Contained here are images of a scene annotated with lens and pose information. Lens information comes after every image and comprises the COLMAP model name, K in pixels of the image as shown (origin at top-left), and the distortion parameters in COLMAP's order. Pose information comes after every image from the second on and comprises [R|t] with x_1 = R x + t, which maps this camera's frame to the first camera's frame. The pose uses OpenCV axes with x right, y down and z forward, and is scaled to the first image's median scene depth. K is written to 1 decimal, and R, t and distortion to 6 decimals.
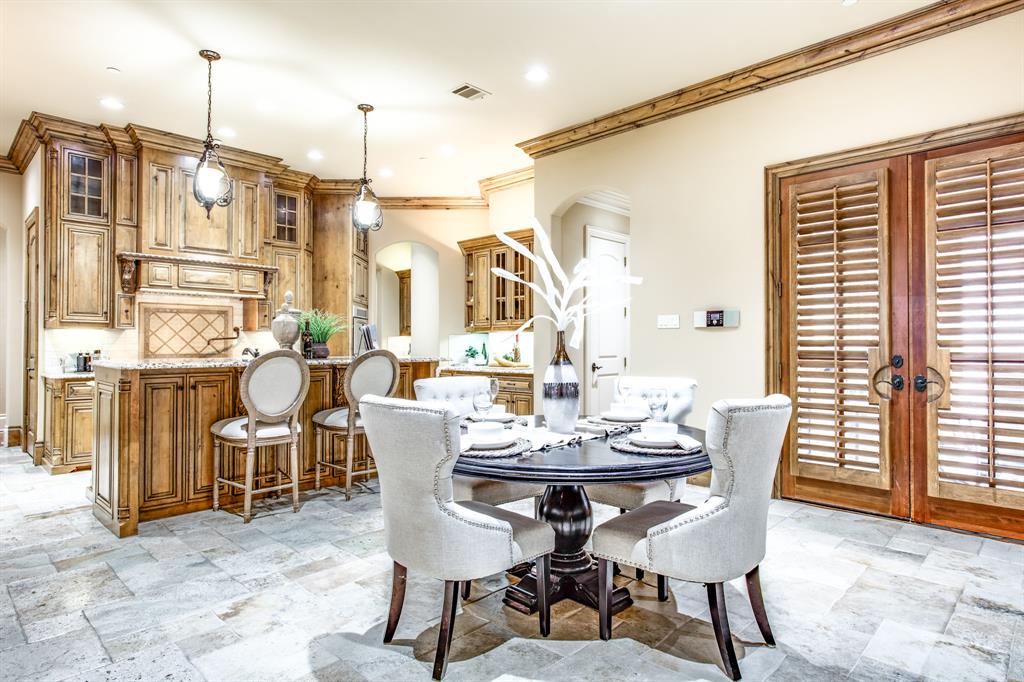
lens RADIAL K [[574.6, 0, 516.9], [0, 574.6, 336.1], [0, 0, 1]] dist [-0.022907, 0.024003]
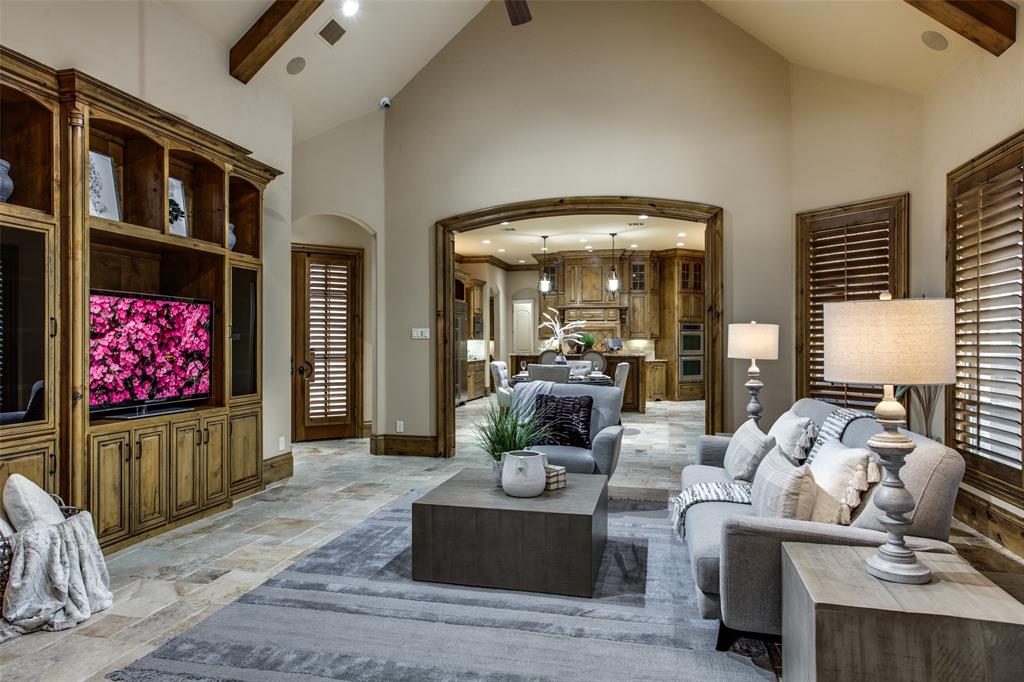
lens RADIAL K [[628.9, 0, 515.5], [0, 628.9, 340.3], [0, 0, 1]] dist [-0.030353, 0.000536]
pose [[0.508761, -0.002553, -0.860904, 1.212736], [0.011346, 0.999929, 0.003740, -0.019852], [0.860833, -0.011670, 0.508754, -0.377716]]
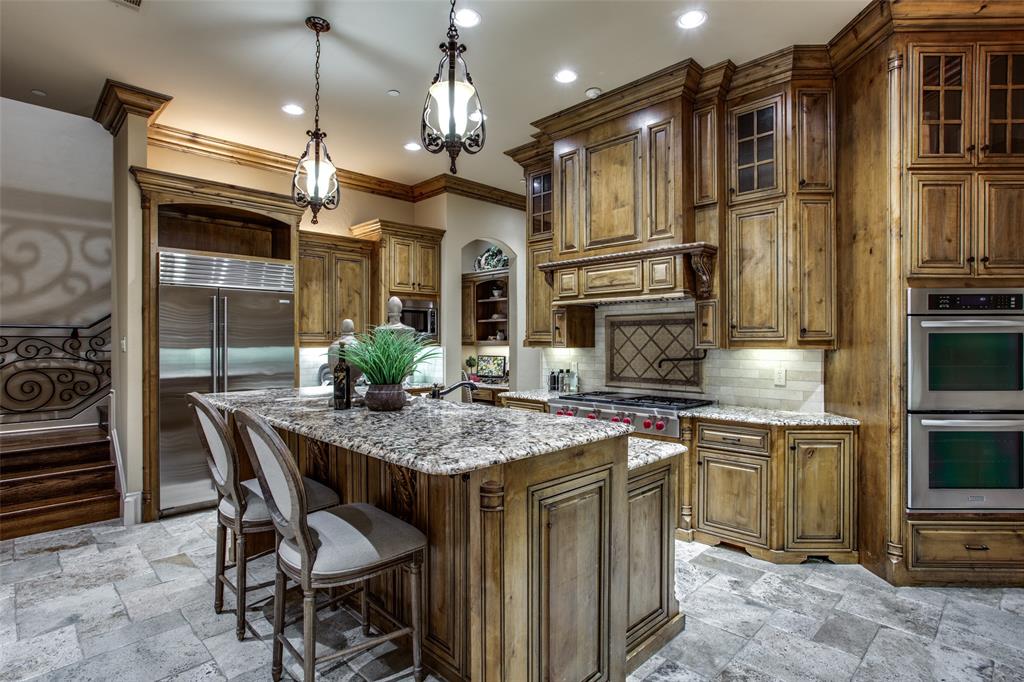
lens RADIAL K [[518.9, 0, 514.7], [0, 518.9, 343.5], [0, 0, 1]] dist [-0.024083, 0.012917]
pose [[-0.020906, 0.001817, -0.999780, 0.126678], [0.014267, 0.999897, 0.001519, -0.019401], [0.999680, -0.014233, -0.020930, 0.842611]]
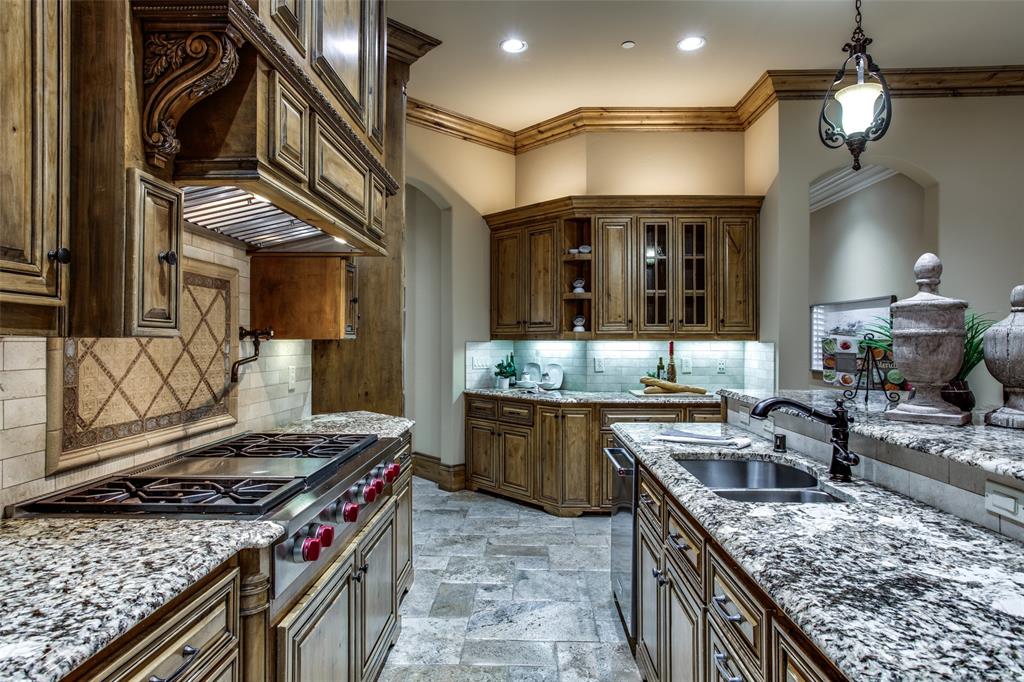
lens RADIAL K [[574.6, 0, 515.4], [0, 574.6, 338.8], [0, 0, 1]] dist [-0.022907, 0.024003]
pose [[0.740245, 0.004182, 0.672324, -0.650406], [-0.010932, 0.999923, 0.005817, -0.013016], [-0.672248, -0.011656, 0.740234, 0.659658]]
